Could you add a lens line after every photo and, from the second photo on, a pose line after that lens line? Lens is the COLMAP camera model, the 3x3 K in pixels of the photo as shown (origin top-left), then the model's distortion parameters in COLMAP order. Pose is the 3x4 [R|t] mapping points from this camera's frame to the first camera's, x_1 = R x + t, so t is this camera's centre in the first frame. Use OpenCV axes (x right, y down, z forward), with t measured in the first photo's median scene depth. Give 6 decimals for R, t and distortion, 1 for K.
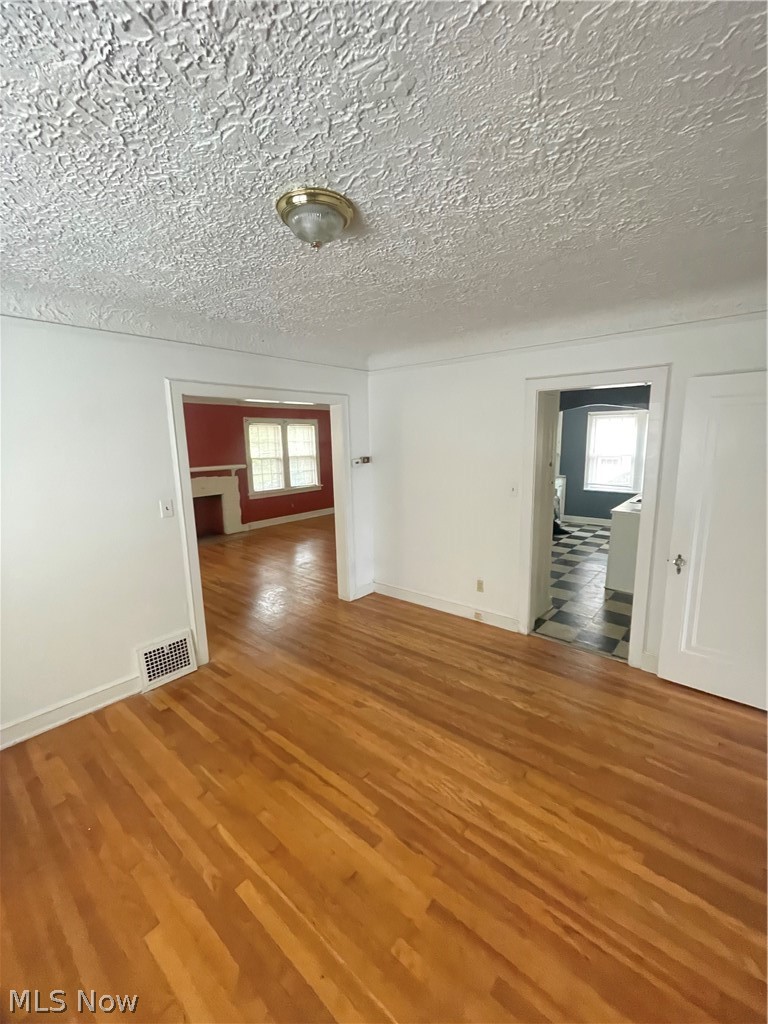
lens RADIAL K [[419.2, 0, 390.9], [0, 419.2, 512.2], [0, 0, 1]] dist [0.002742, 0.000087]
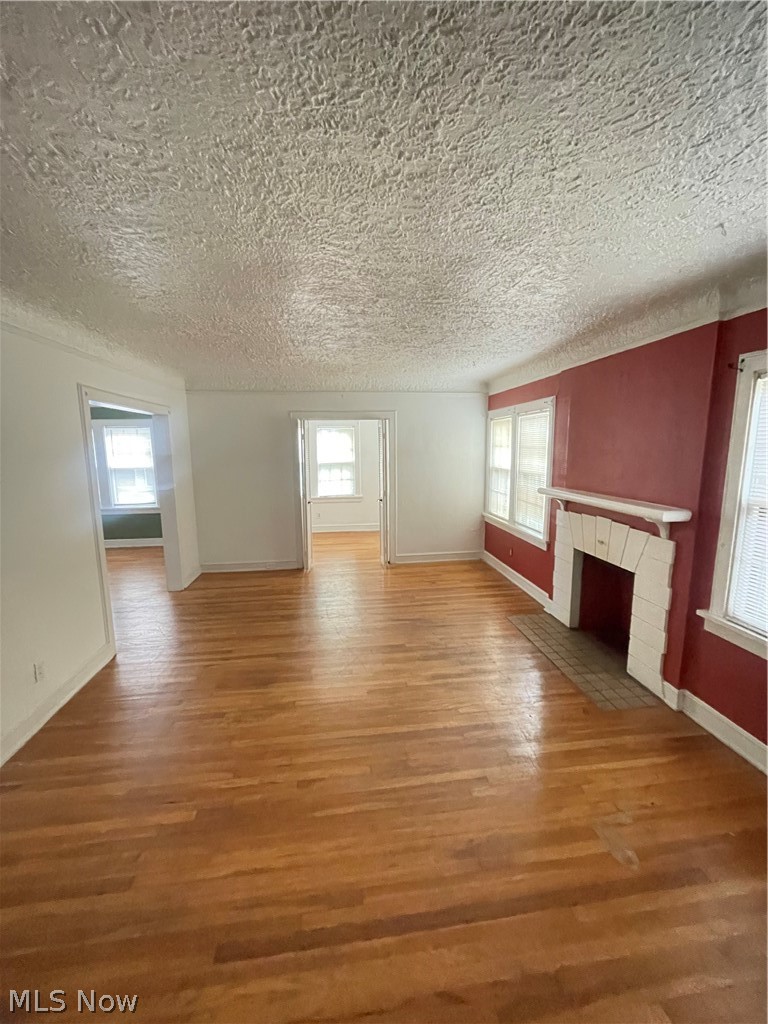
lens RADIAL K [[419.2, 0, 386.5], [0, 419.2, 511.4], [0, 0, 1]] dist [0.002742, 0.000087]
pose [[-0.673325, 0.140149, -0.725942, 0.034286], [-0.106167, 0.953366, 0.282528, -0.175078], [0.731684, 0.267304, -0.627046, 0.998636]]
